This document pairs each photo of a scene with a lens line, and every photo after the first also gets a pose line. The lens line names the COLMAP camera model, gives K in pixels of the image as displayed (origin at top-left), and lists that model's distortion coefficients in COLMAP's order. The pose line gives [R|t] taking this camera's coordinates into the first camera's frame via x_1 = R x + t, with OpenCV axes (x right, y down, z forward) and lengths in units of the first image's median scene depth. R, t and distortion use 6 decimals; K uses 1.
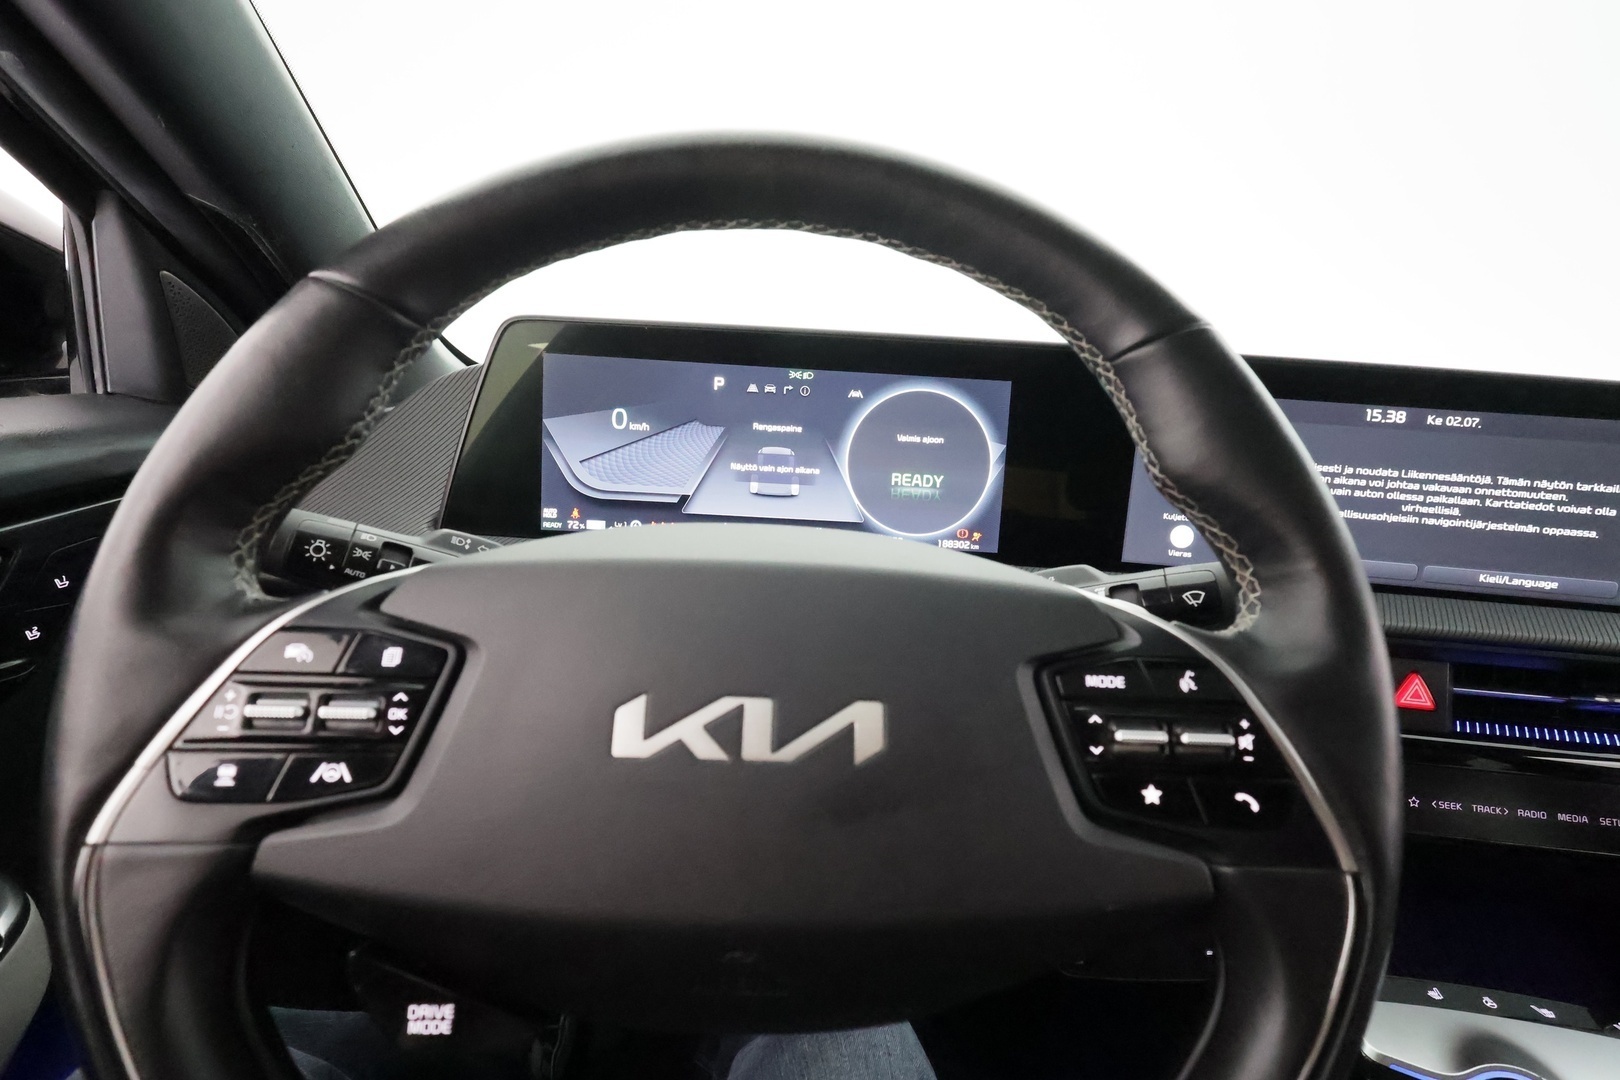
lens RADIAL K [[736.2, 0, 810.0], [0, 736.2, 540.0], [0, 0, 1]] dist [-0.003785, 0.000509]
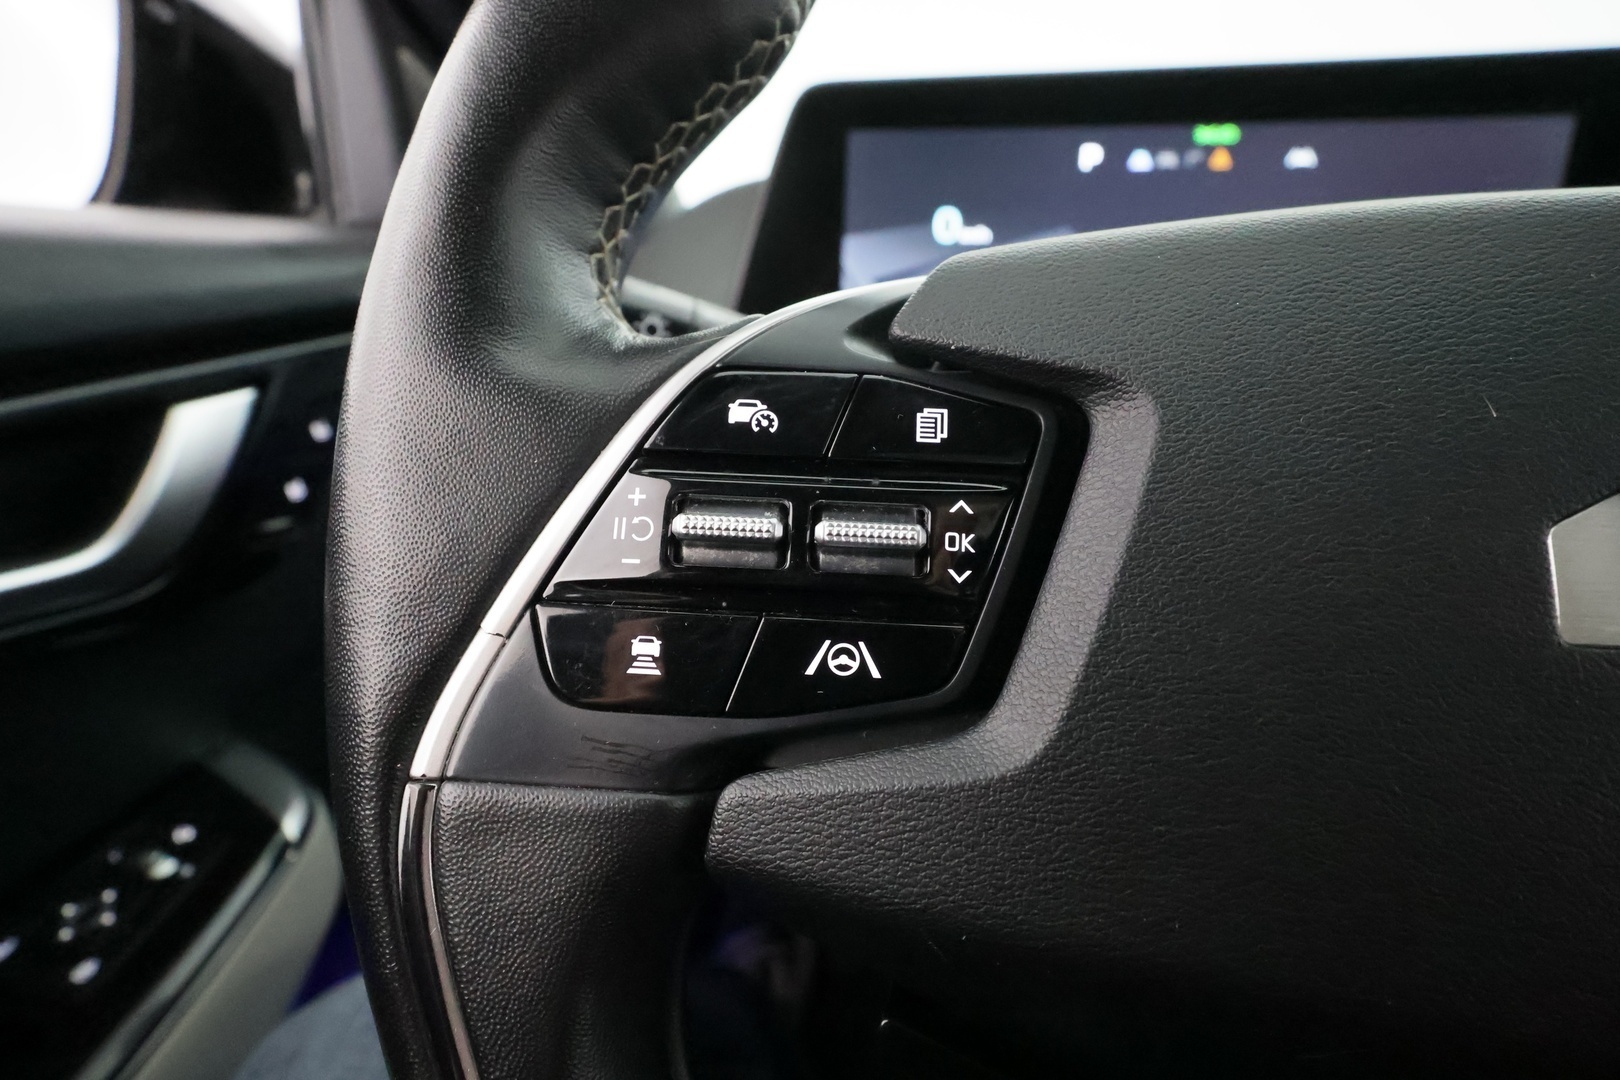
lens RADIAL K [[736.2, 0, 810.0], [0, 736.2, 540.0], [0, 0, 1]] dist [-0.003785, 0.000509]
pose [[0.978947, 0.006609, -0.204009, -0.575147], [0.012832, 0.995506, 0.093824, 0.195645], [0.203712, -0.094467, 0.974463, 0.542292]]
